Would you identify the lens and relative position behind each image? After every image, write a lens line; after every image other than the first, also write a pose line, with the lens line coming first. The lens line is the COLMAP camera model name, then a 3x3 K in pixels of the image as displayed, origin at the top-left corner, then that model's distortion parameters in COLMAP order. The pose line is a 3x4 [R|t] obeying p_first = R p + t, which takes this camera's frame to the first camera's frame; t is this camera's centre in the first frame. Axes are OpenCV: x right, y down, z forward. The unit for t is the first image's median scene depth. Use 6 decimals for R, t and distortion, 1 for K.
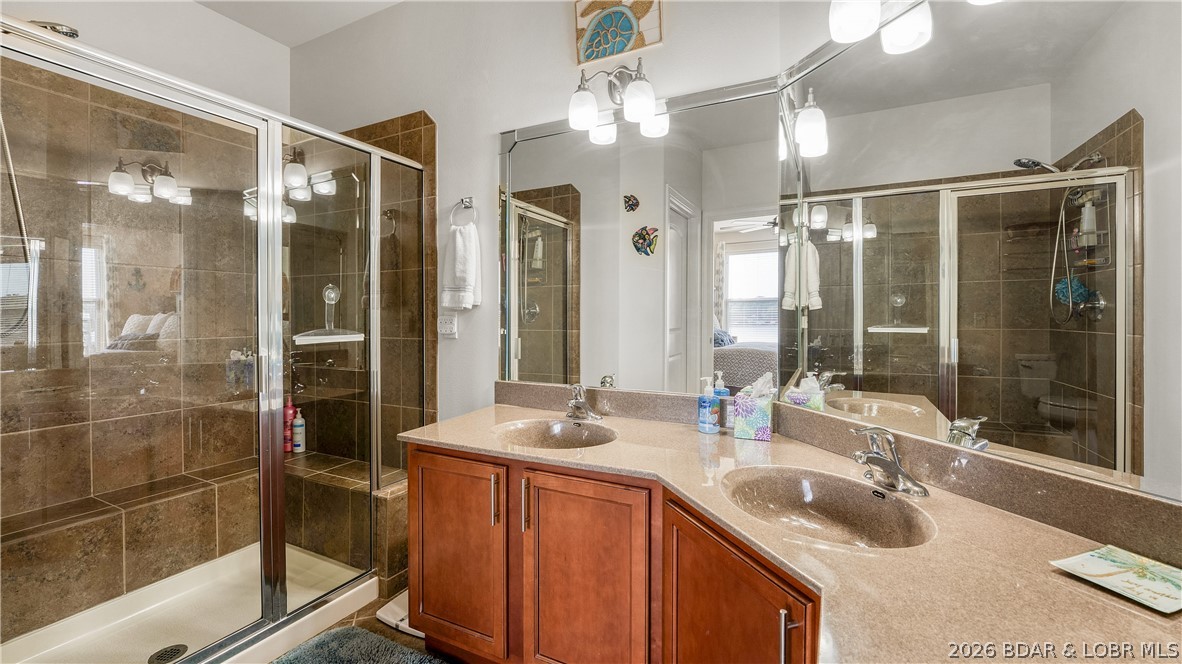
lens RADIAL K [[486.8, 0, 589.8], [0, 486.8, 324.1], [0, 0, 1]] dist [-0.019885, 0.003862]
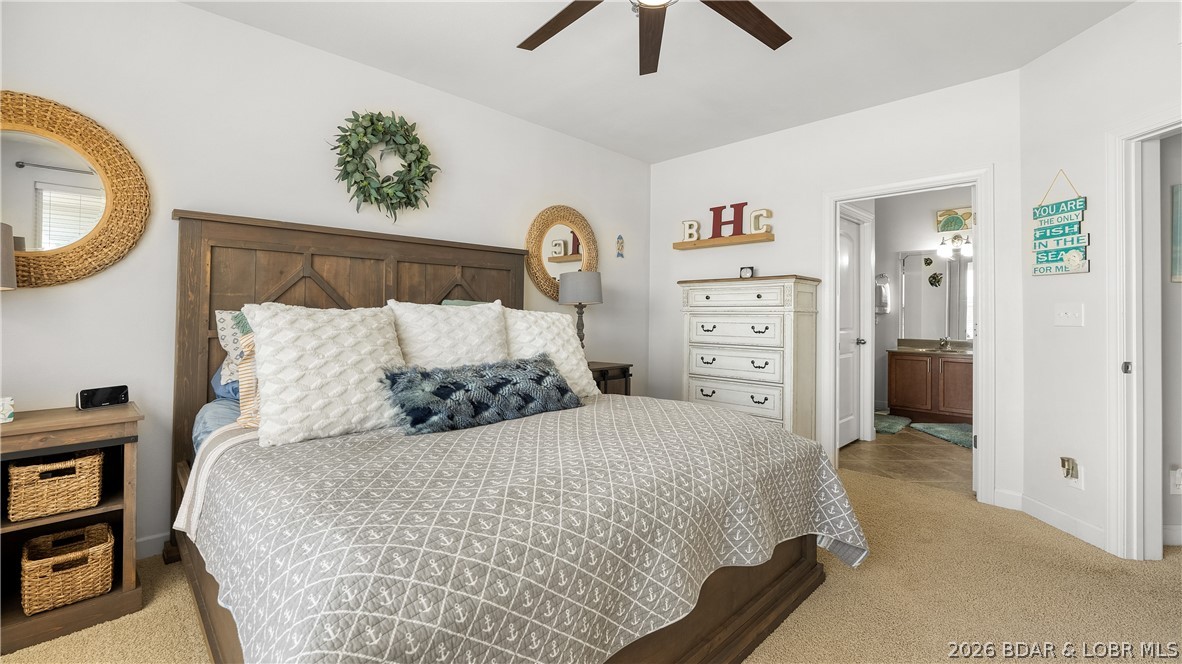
lens RADIAL K [[486.8, 0, 596.3], [0, 486.8, 319.8], [0, 0, 1]] dist [-0.019885, 0.003862]
pose [[0.953609, 0.002817, -0.301034, -0.797519], [-0.003324, 0.999994, -0.001169, 0.009891], [0.301029, 0.002115, 0.953613, -1.733459]]
